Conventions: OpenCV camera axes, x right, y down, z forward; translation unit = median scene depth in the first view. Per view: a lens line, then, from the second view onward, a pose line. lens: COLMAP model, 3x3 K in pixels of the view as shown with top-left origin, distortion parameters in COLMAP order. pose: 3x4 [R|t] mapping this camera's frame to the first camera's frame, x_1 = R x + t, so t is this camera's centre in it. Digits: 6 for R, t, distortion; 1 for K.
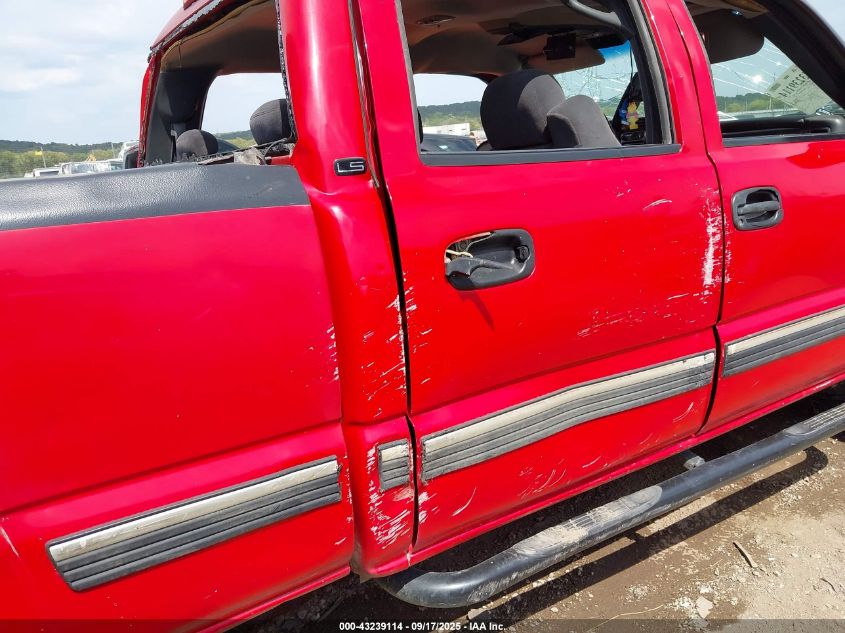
lens RADIAL K [[660.8, 0, 421.8], [0, 660.8, 316.3], [0, 0, 1]] dist [0.003472, -0.032577]
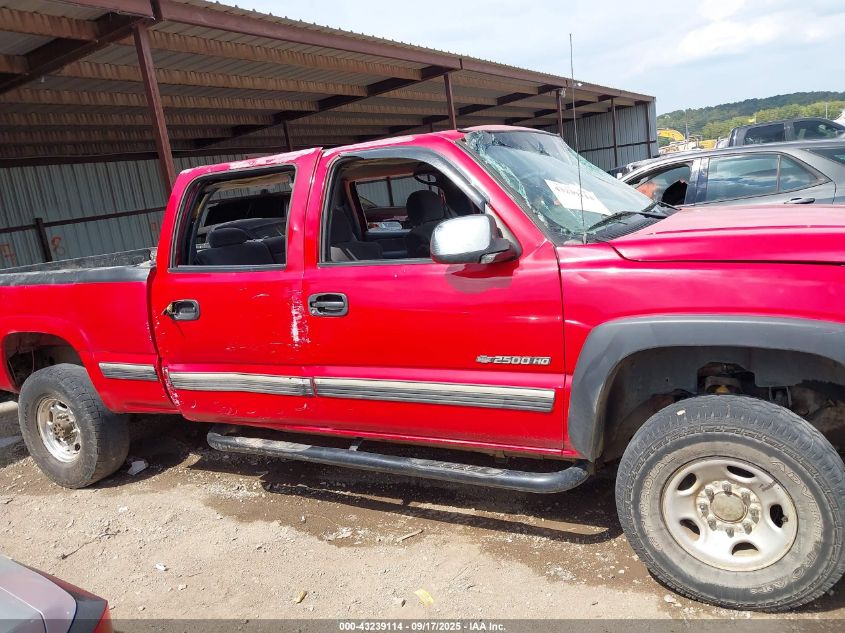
lens RADIAL K [[660.8, 0, 422.3], [0, 660.8, 316.5], [0, 0, 1]] dist [0.003472, -0.032577]
pose [[0.496606, 0.177414, -0.849651, 2.177692], [-0.118109, 0.983595, 0.136350, -0.411995], [0.859903, 0.032639, 0.509413, 0.357502]]
